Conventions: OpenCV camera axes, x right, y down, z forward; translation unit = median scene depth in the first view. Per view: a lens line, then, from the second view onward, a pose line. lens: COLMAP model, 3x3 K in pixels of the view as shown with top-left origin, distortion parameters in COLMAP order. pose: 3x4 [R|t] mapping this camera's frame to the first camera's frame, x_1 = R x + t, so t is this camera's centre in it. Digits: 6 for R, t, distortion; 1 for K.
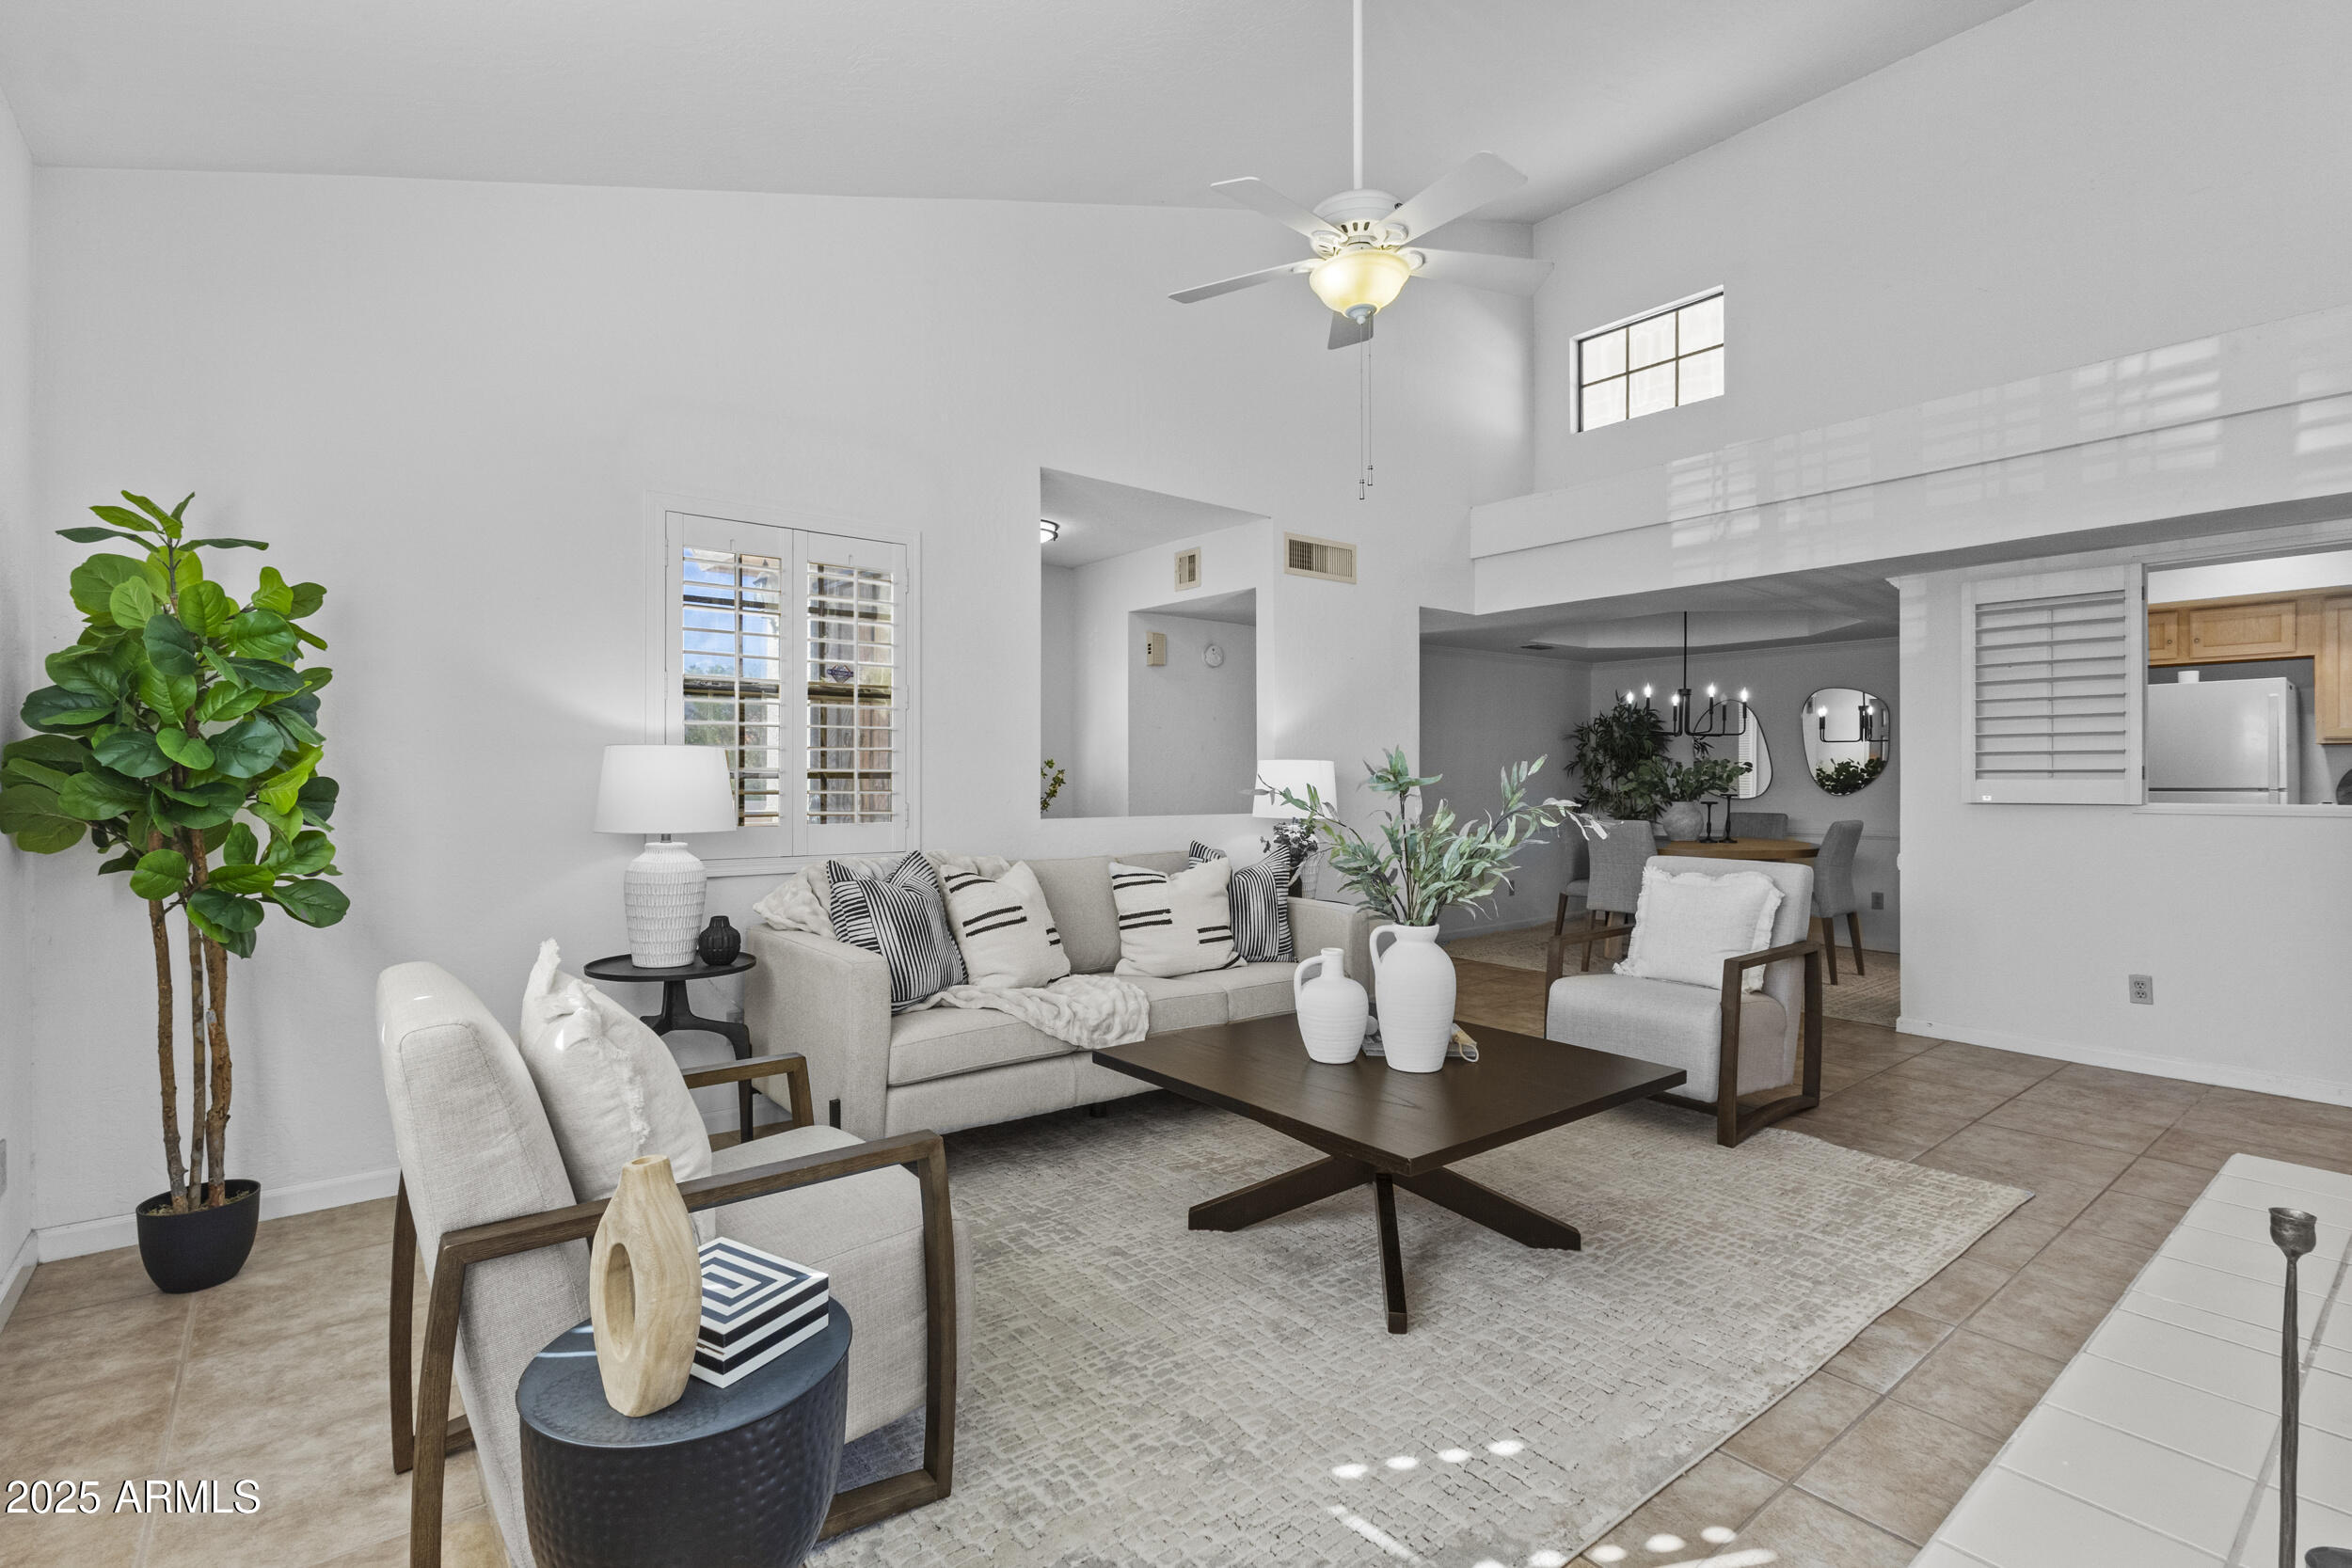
lens RADIAL K [[1092.8, 0, 1174.2], [0, 1092.8, 781.5], [0, 0, 1]] dist [-0.004075, 0.000298]
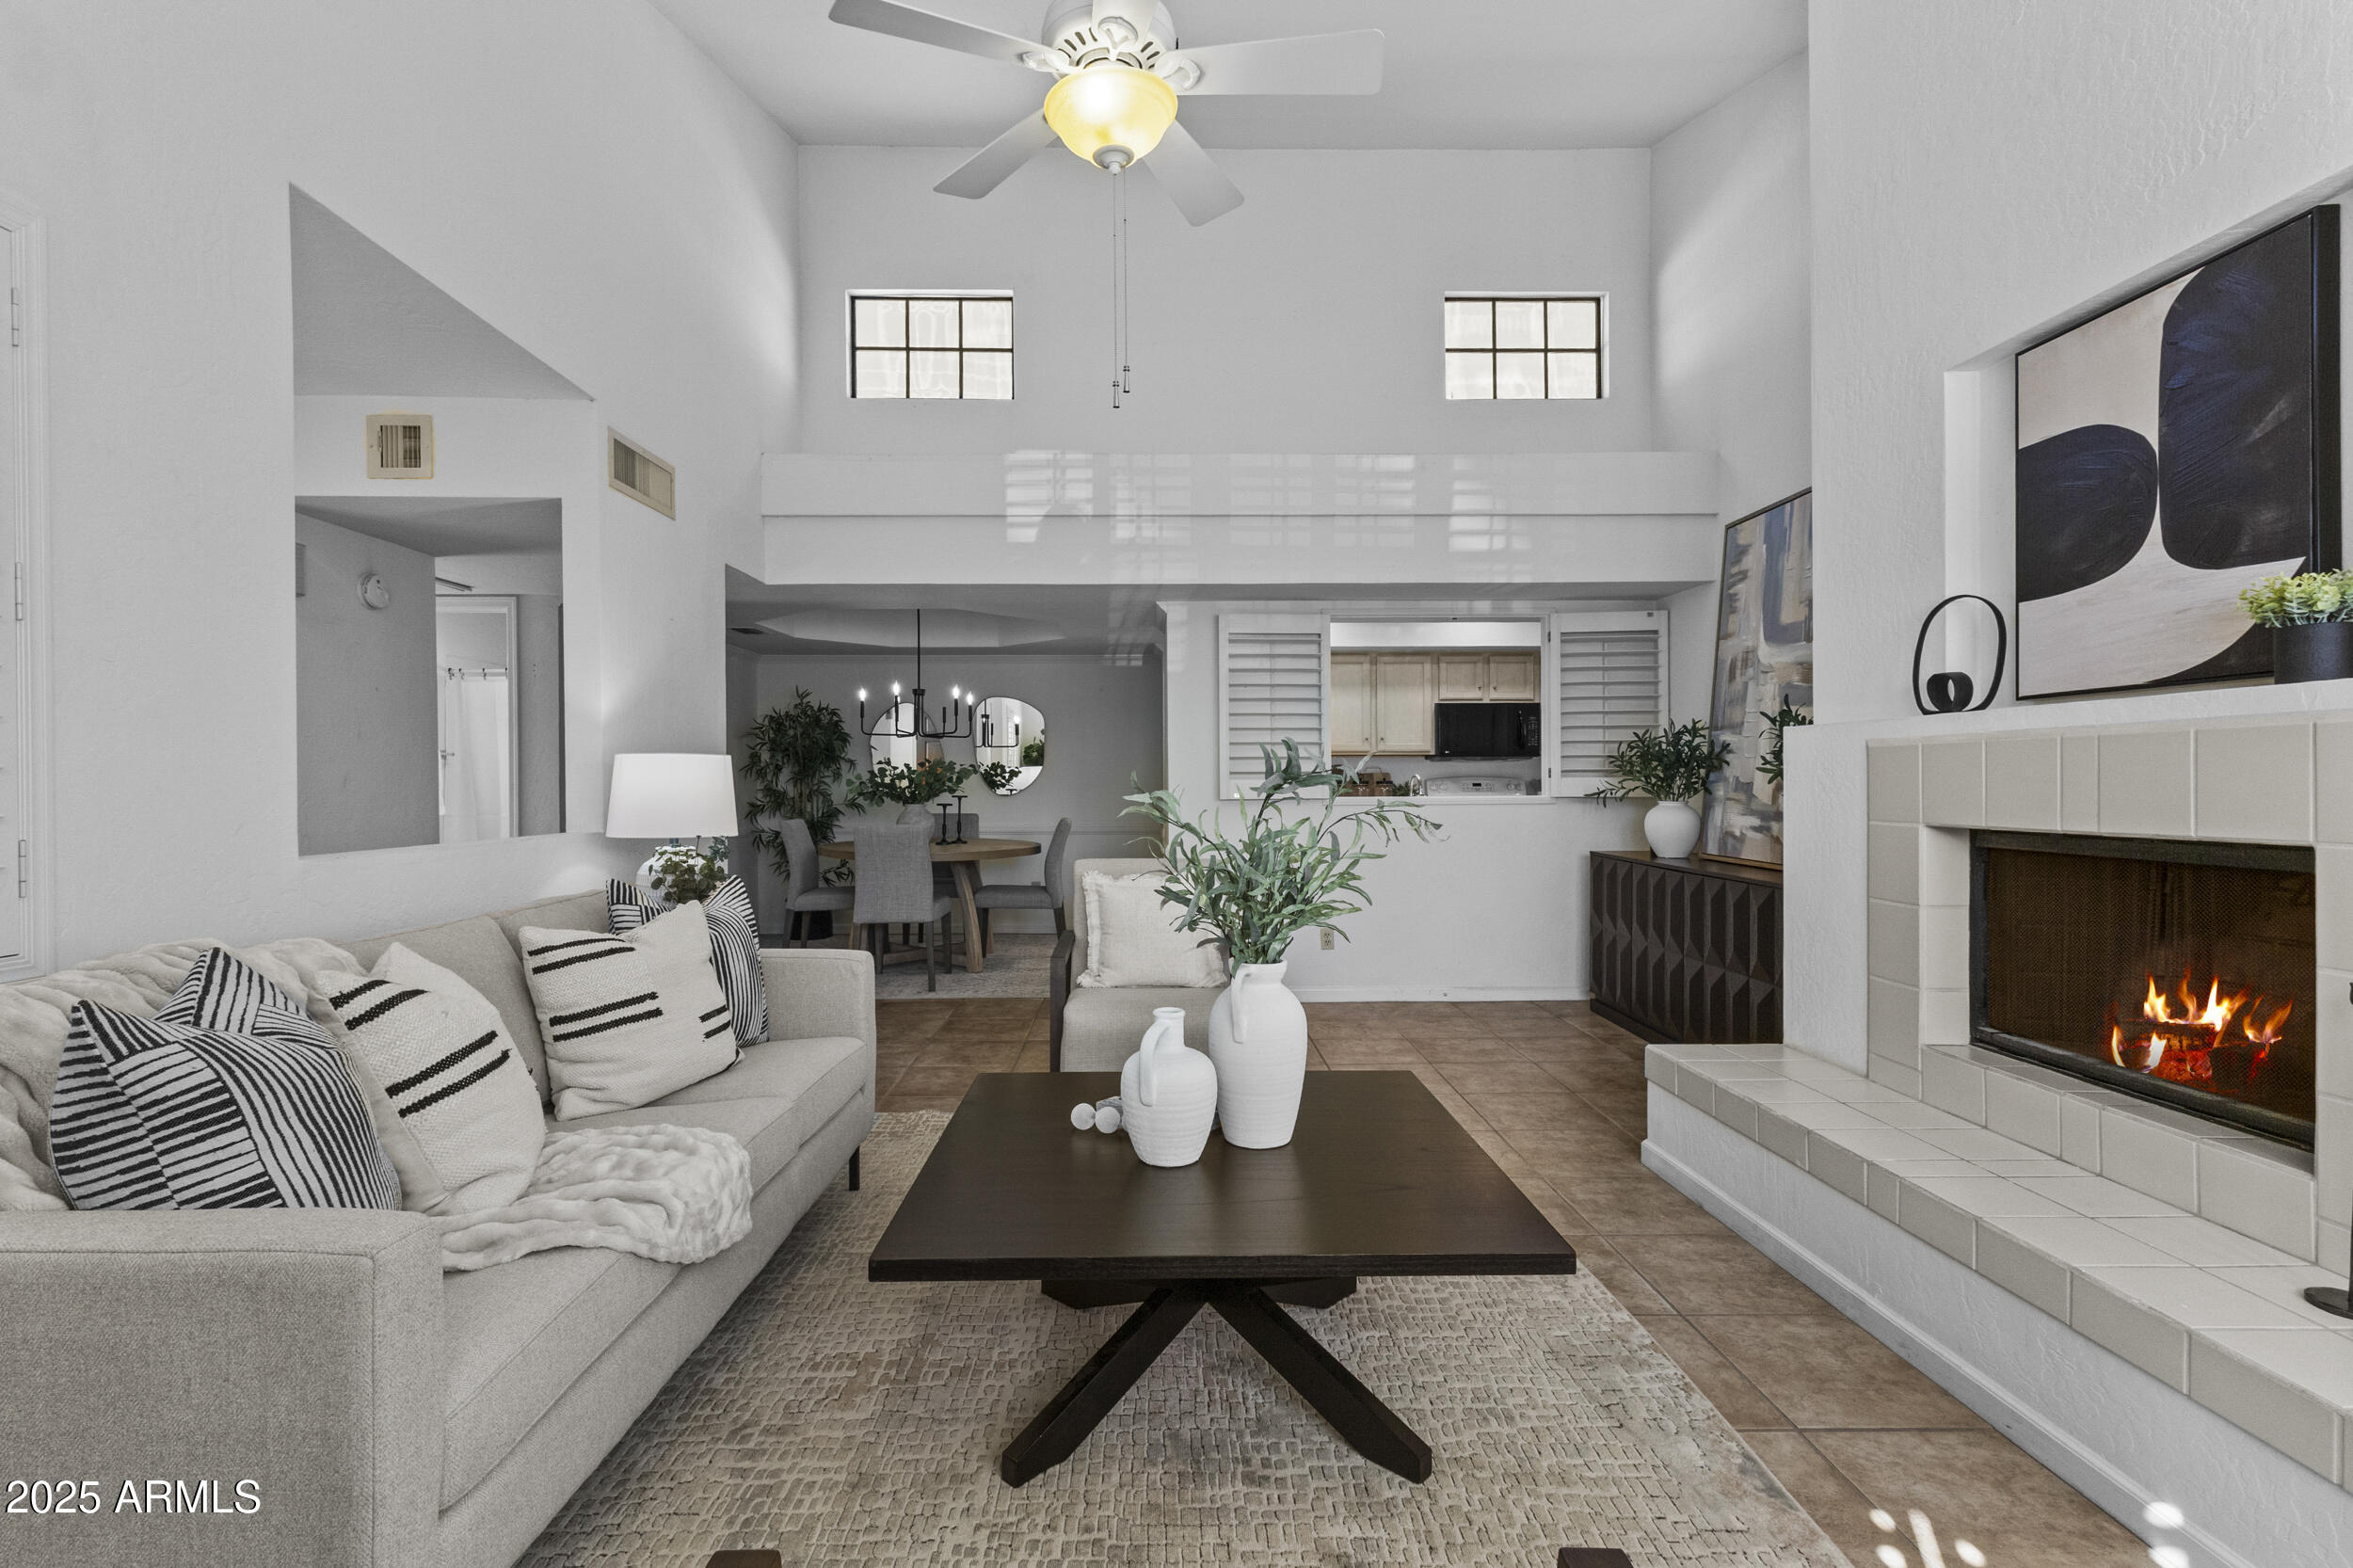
lens RADIAL K [[1093.4, 0, 1176.0], [0, 1093.4, 788.3], [0, 0, 1]] dist [-0.004075, 0.000298]
pose [[0.608413, -0.008676, 0.793573, -0.236319], [0.006512, 0.999961, 0.005940, 0.000225], [-0.793594, 0.001553, 0.608446, 0.296836]]
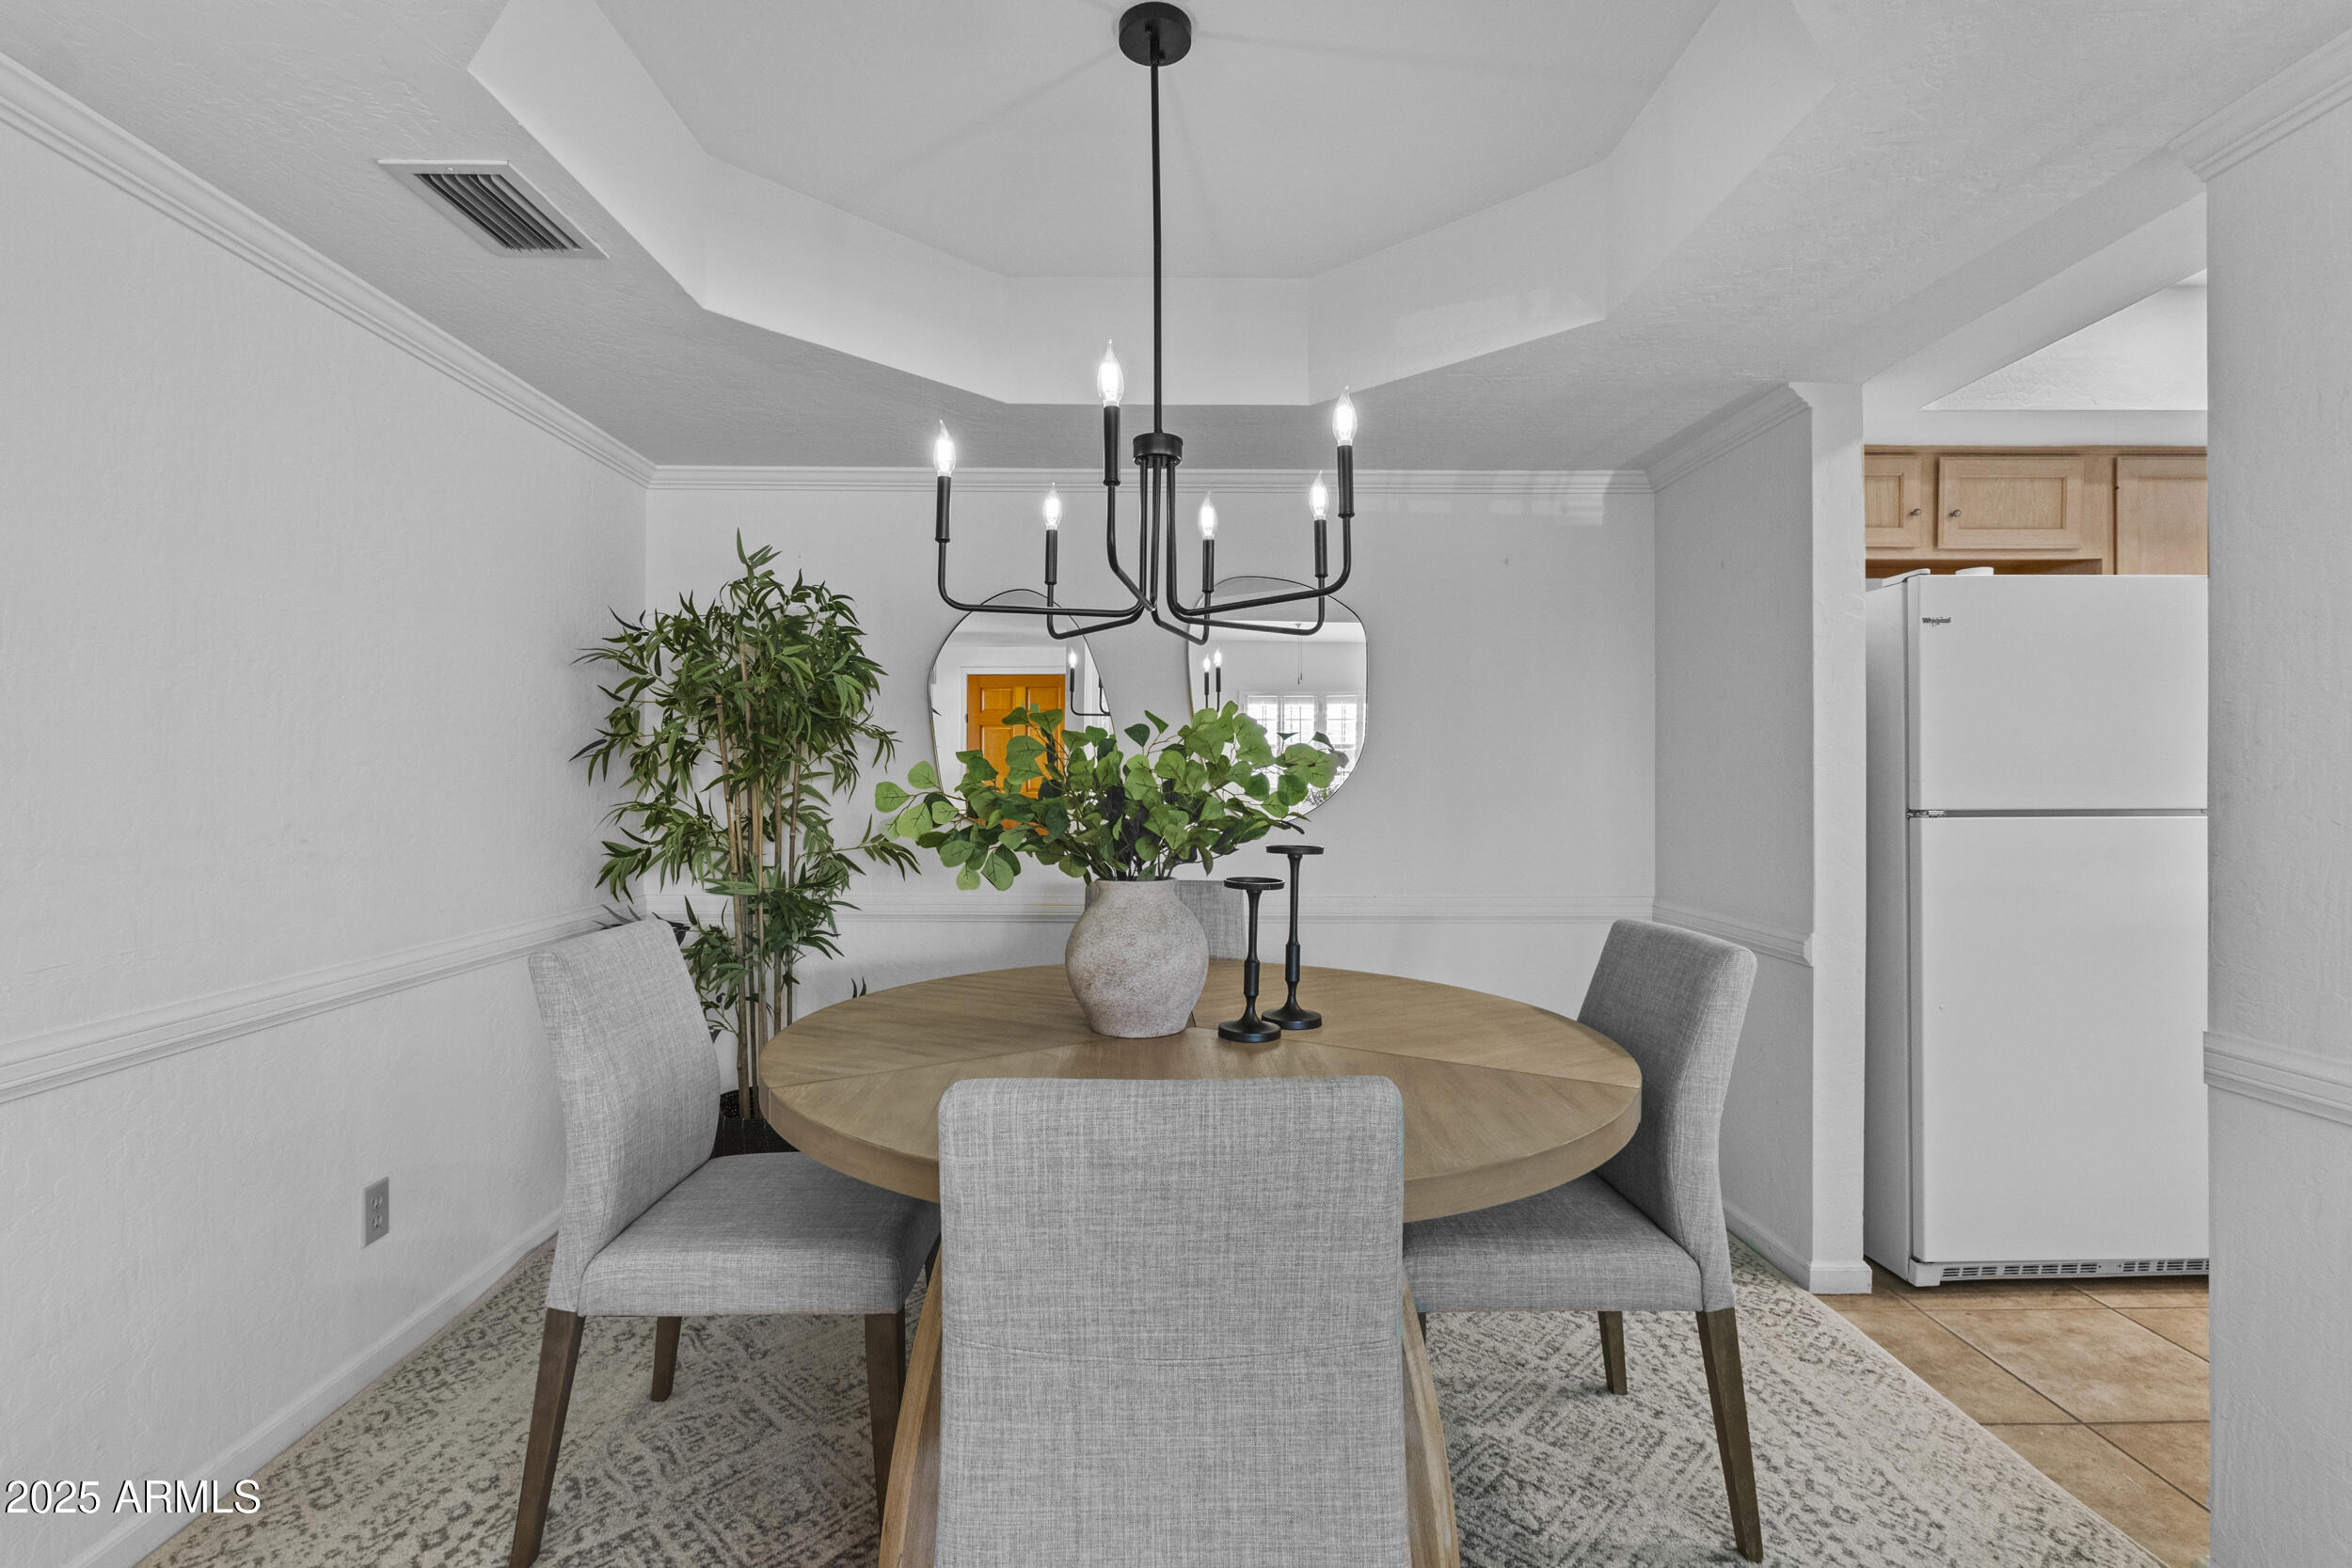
lens RADIAL K [[1092.8, 0, 1166.9], [0, 1092.8, 773.3], [0, 0, 1]] dist [-0.004075, 0.000298]
pose [[0.619881, 0.003508, 0.784688, 0.366549], [0.002688, 0.999975, -0.006595, -0.006950], [-0.784691, 0.006197, 0.619856, 1.147108]]
